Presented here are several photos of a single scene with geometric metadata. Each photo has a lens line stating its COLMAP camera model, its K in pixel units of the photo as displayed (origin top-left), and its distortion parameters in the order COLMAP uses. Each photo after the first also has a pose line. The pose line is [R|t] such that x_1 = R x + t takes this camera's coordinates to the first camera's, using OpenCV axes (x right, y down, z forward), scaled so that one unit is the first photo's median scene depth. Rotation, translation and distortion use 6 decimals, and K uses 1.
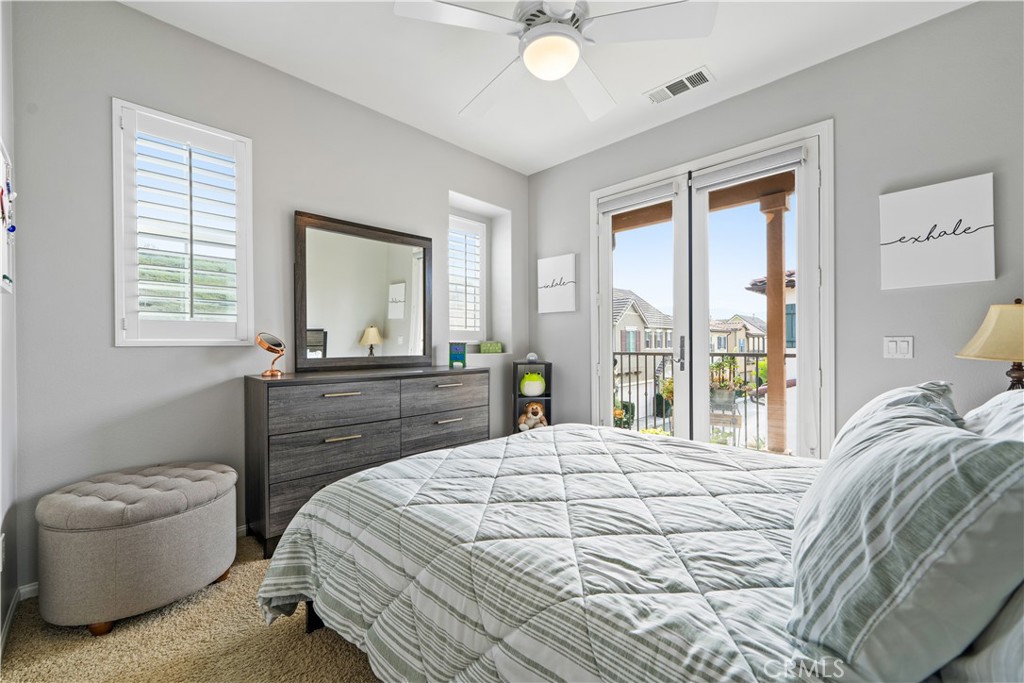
lens RADIAL K [[419.1, 0, 512.6], [0, 419.1, 345.0], [0, 0, 1]] dist [-0.000165, -0.000342]
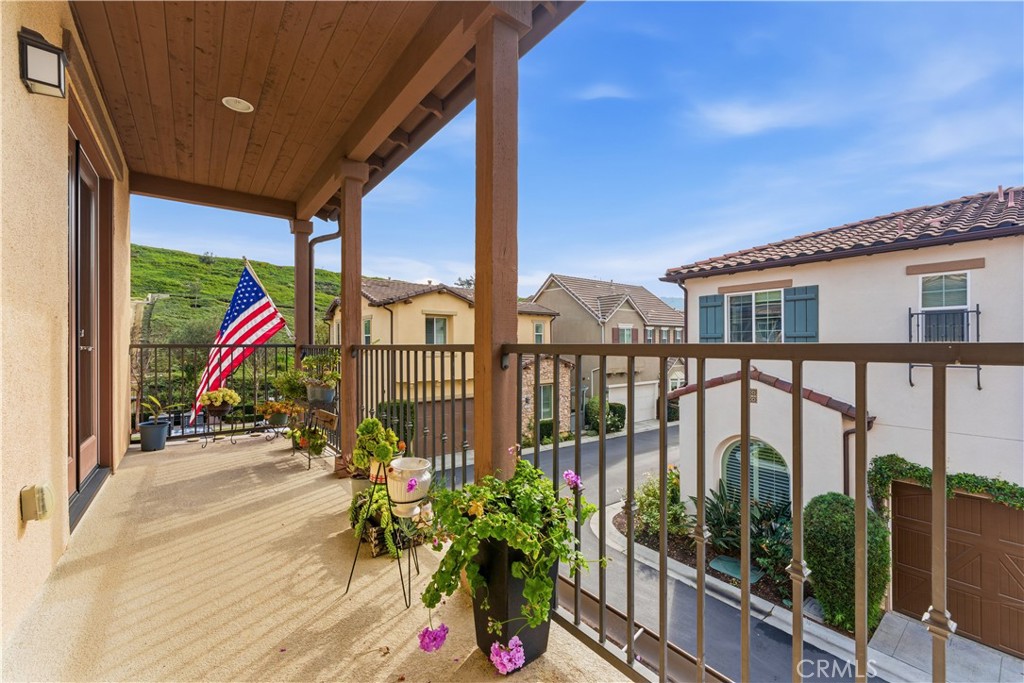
lens RADIAL K [[419.1, 0, 517.7], [0, 419.1, 344.0], [0, 0, 1]] dist [-0.000165, -0.000342]
pose [[0.990363, 0.003656, -0.138445, 0.176153], [-0.003839, 0.999992, -0.001061, 0.003129], [0.138440, 0.001582, 0.990370, 0.028899]]
